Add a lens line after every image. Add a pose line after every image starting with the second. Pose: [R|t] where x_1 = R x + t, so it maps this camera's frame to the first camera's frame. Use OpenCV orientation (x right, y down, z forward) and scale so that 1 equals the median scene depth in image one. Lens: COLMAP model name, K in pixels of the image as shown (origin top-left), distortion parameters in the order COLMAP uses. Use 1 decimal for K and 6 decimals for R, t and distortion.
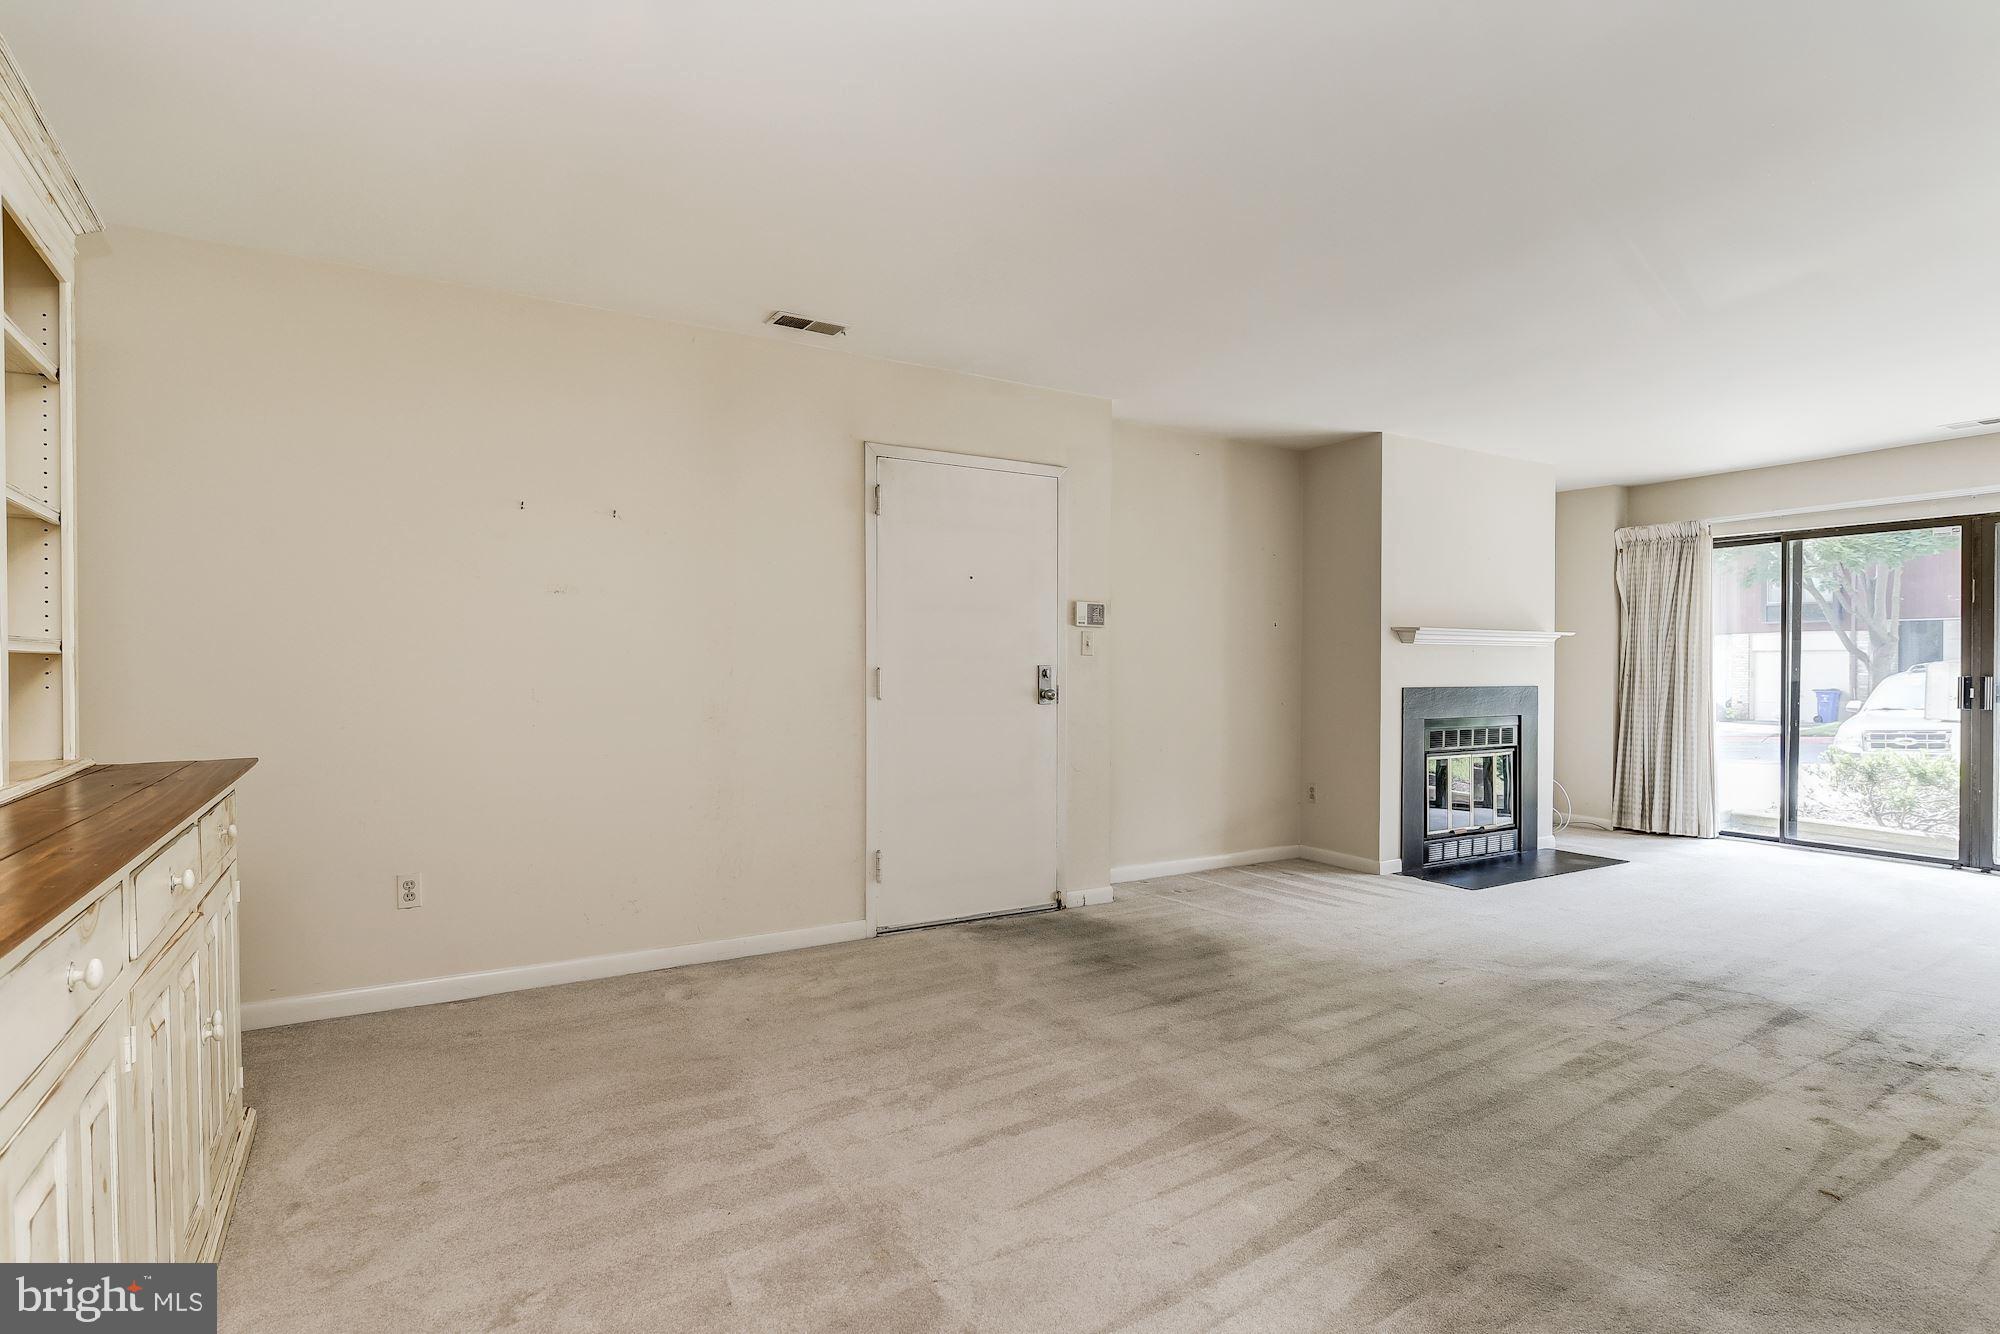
lens RADIAL K [[1007.9, 0, 1001.3], [0, 1007.9, 667.0], [0, 0, 1]] dist [-0.006935, 0.004211]
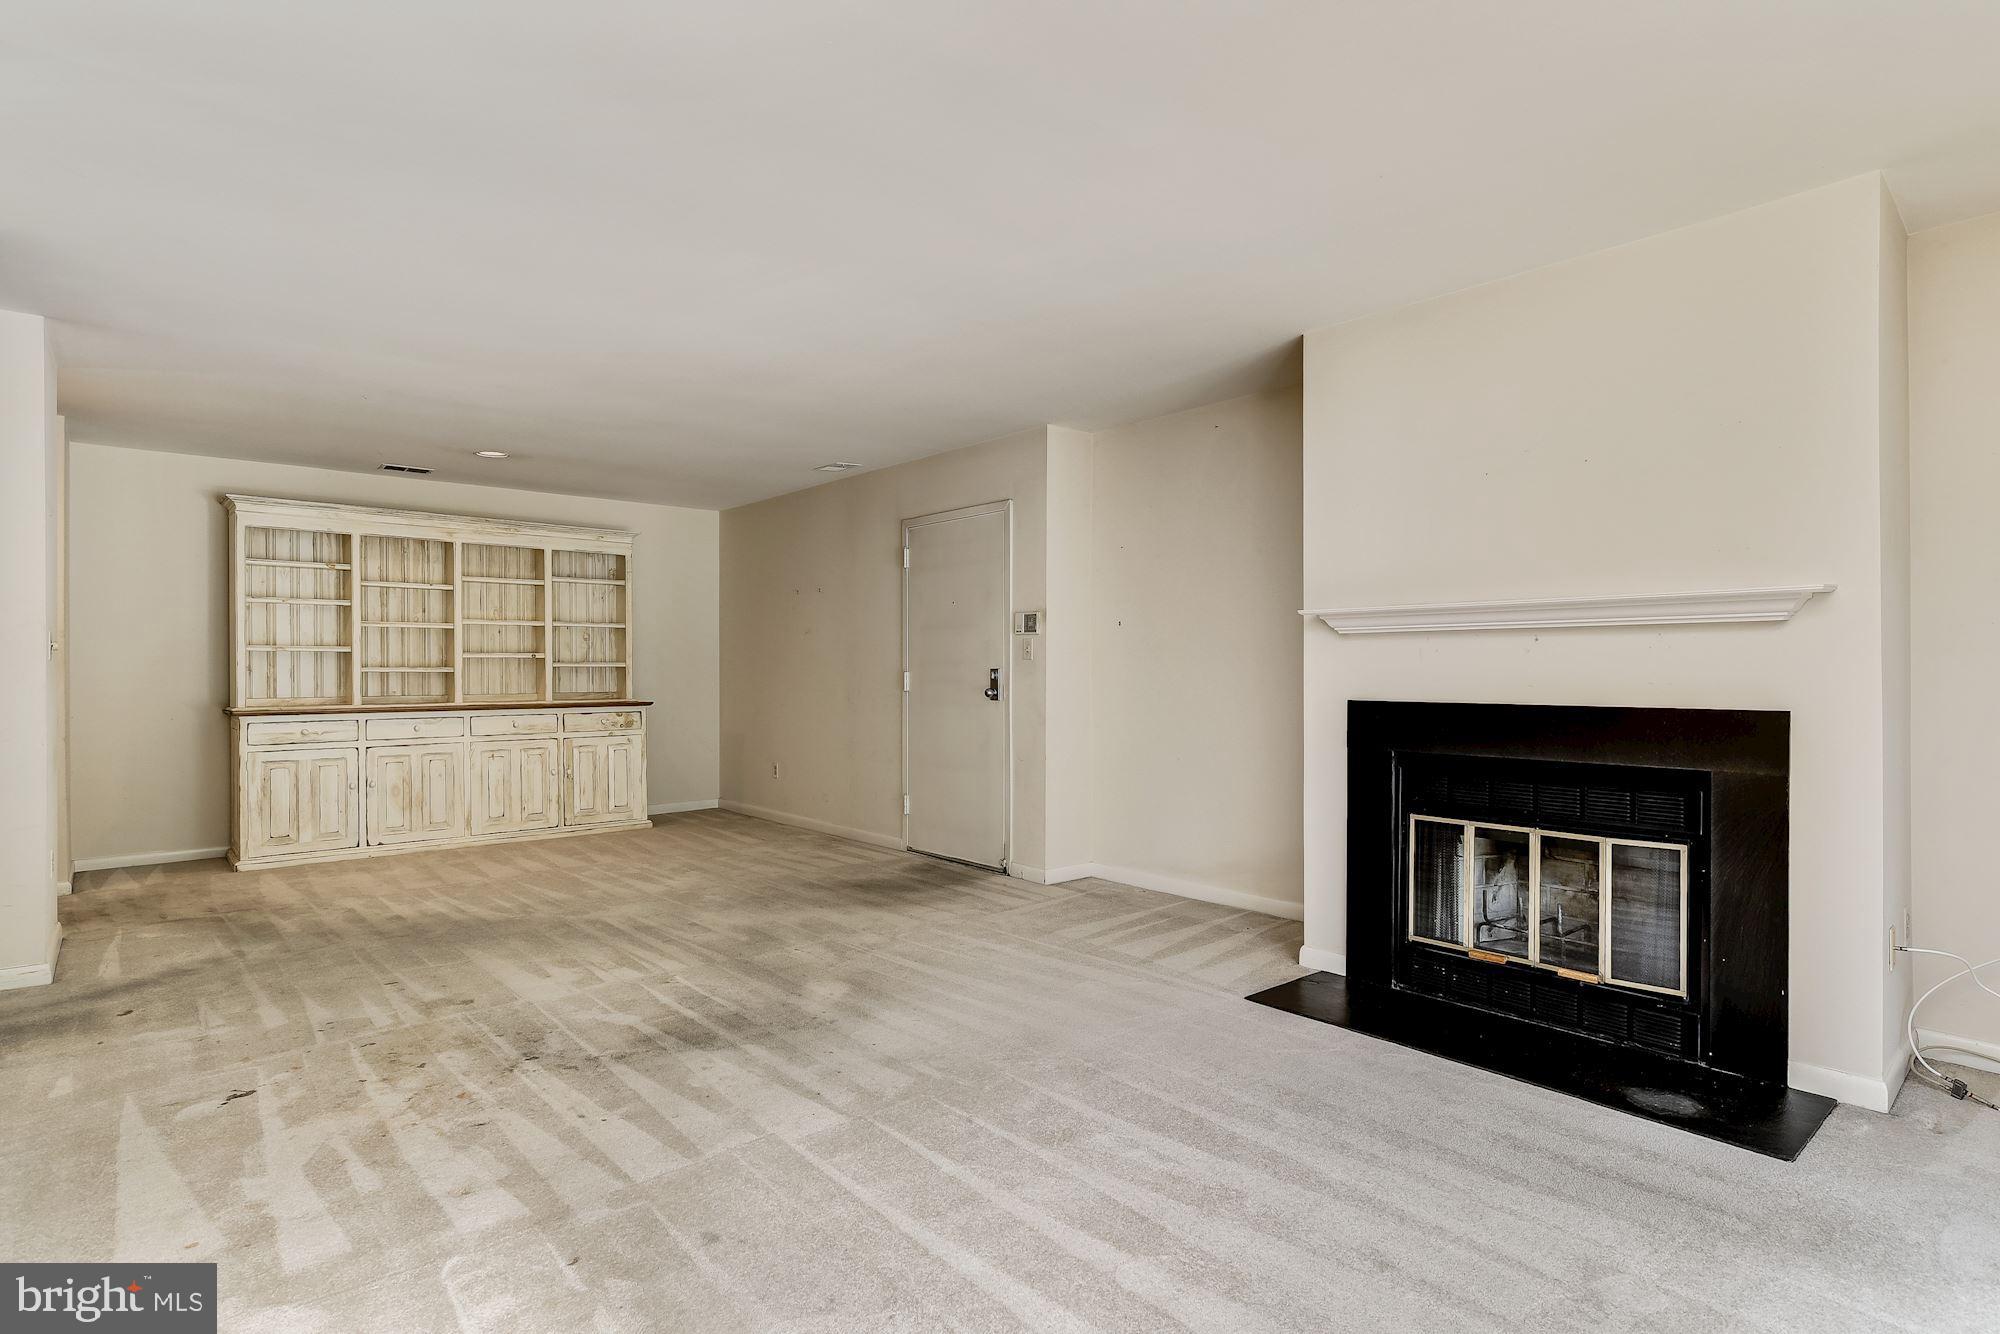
lens RADIAL K [[1007.9, 0, 998.1], [0, 1007.9, 675.0], [0, 0, 1]] dist [-0.006935, 0.004211]
pose [[0.163101, 0.001194, -0.986609, 1.031909], [-0.002365, 0.999997, 0.000819, 0.004465], [0.986607, 0.002200, 0.163103, 0.675573]]
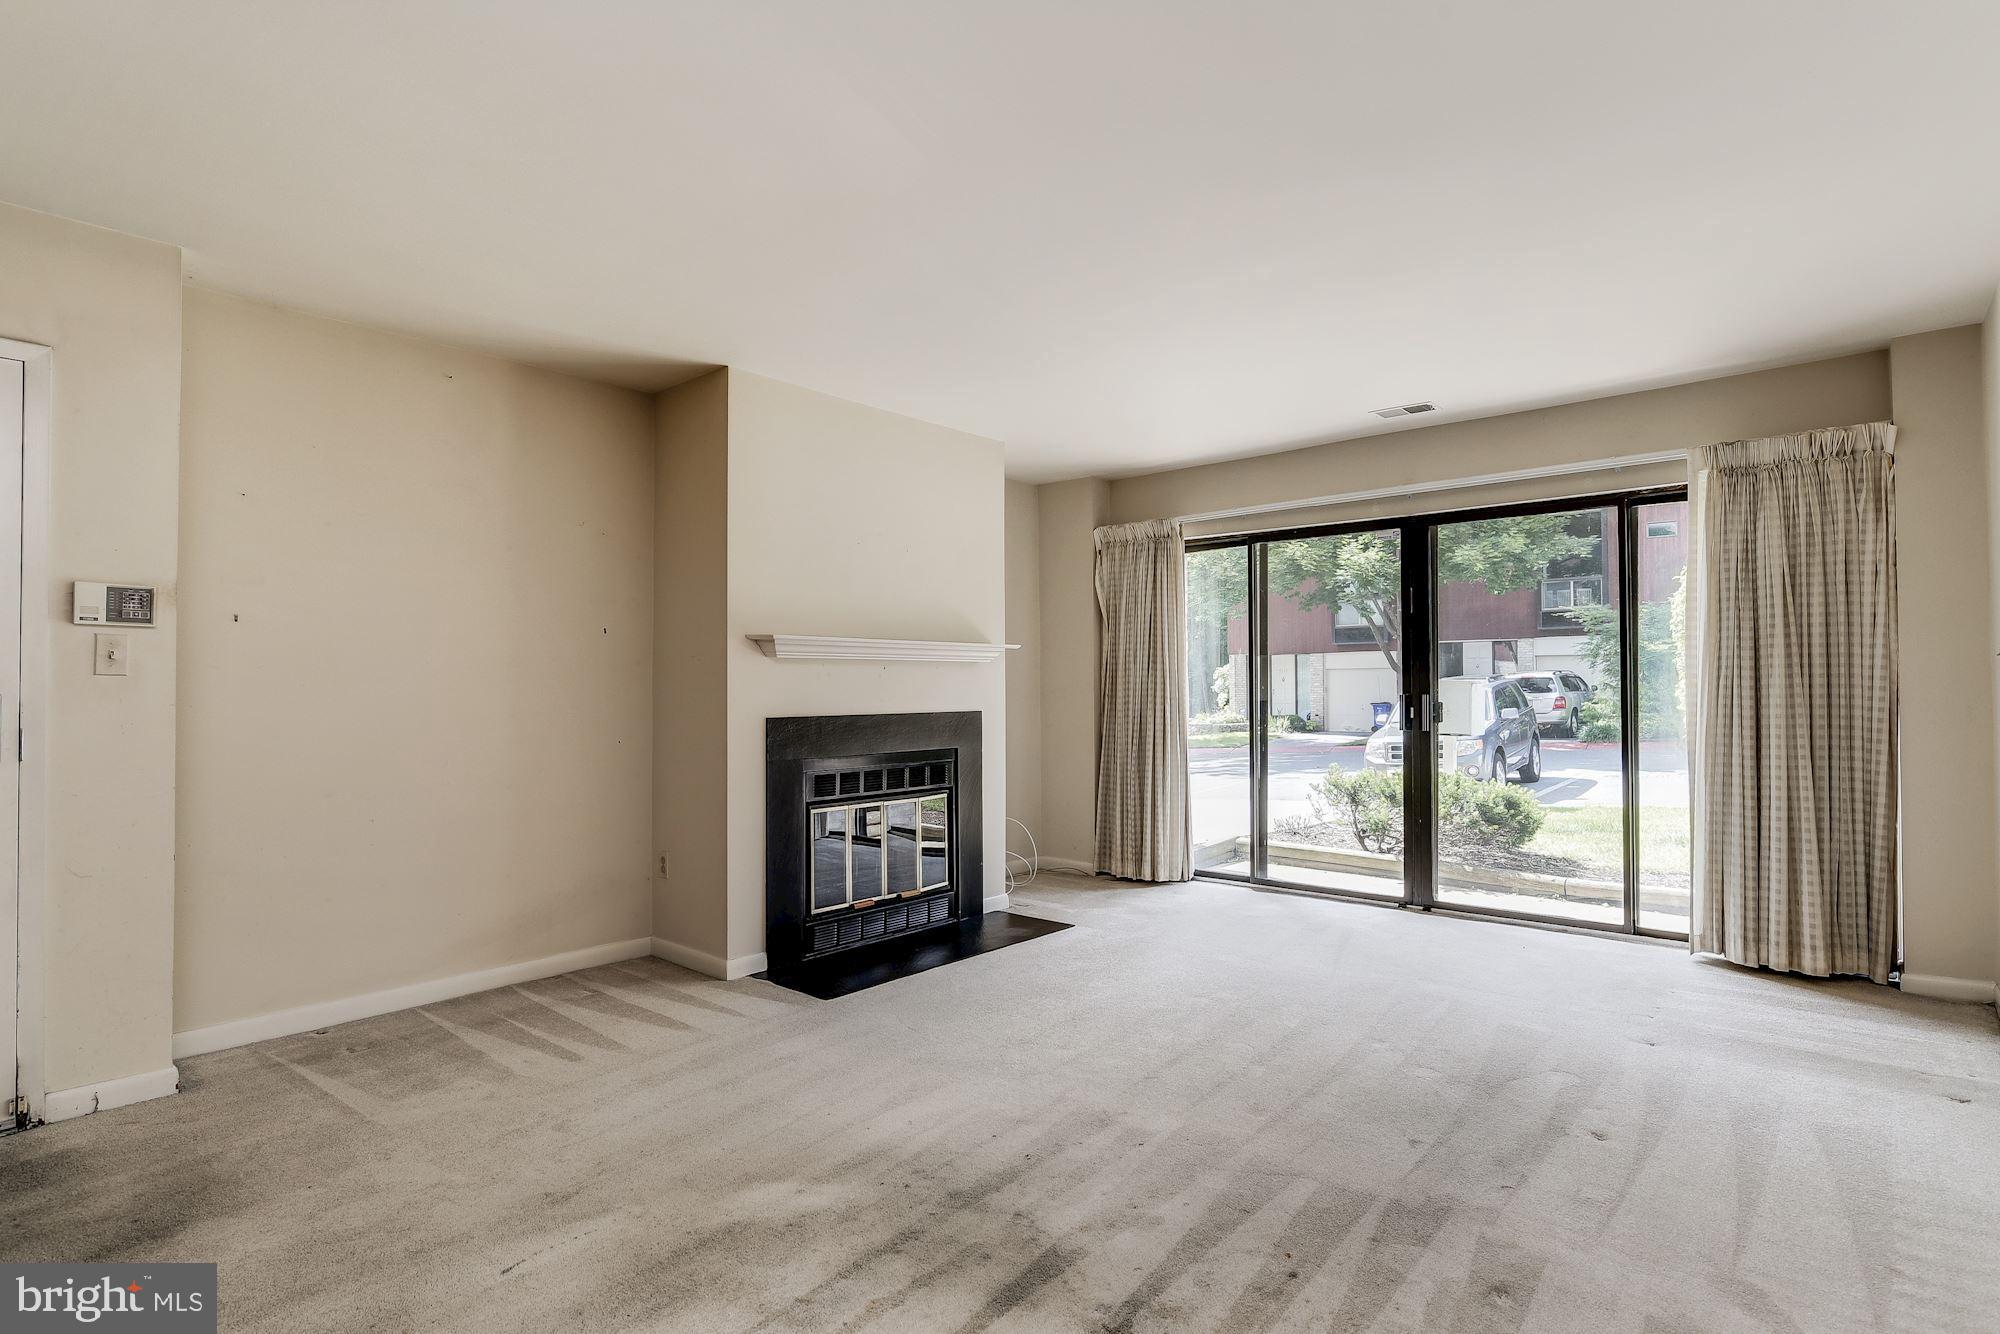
lens RADIAL K [[1007.9, 0, 1001.2], [0, 1007.9, 666.0], [0, 0, 1]] dist [-0.006935, 0.004211]
pose [[0.952136, -0.001667, 0.305670, 0.341966], [0.008208, 0.999764, -0.020115, -0.000823], [-0.305564, 0.021661, 0.951925, 0.253475]]
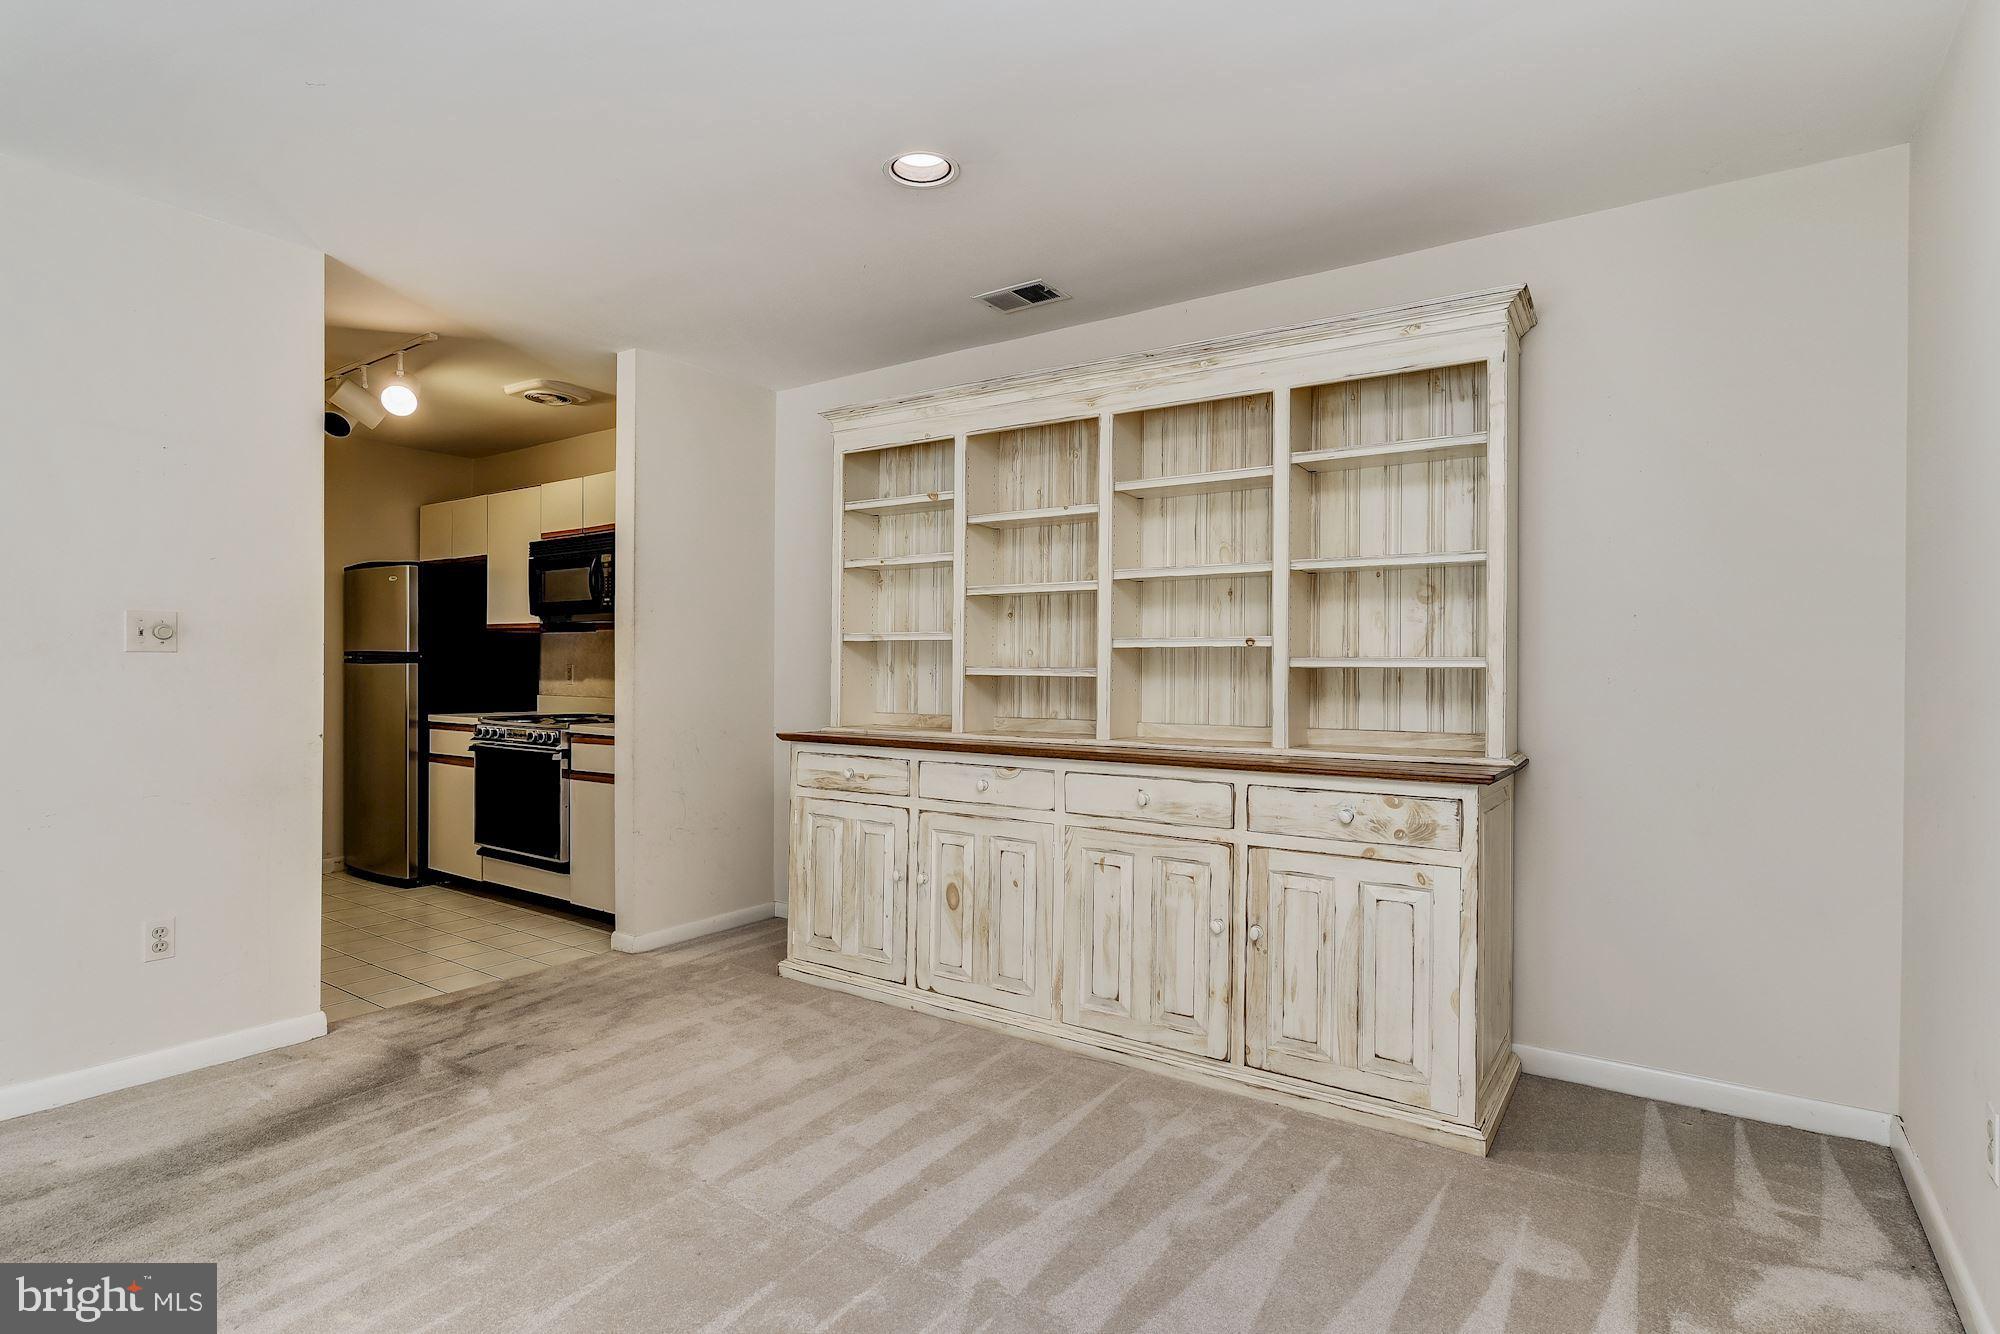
lens RADIAL K [[1007.9, 0, 979.9], [0, 1007.9, 672.2], [0, 0, 1]] dist [-0.006935, 0.004211]
pose [[-0.917082, -0.008478, -0.398608, 0.042047], [-0.011745, 0.999914, 0.005756, -0.002285], [0.398525, 0.009960, -0.917103, 0.751699]]
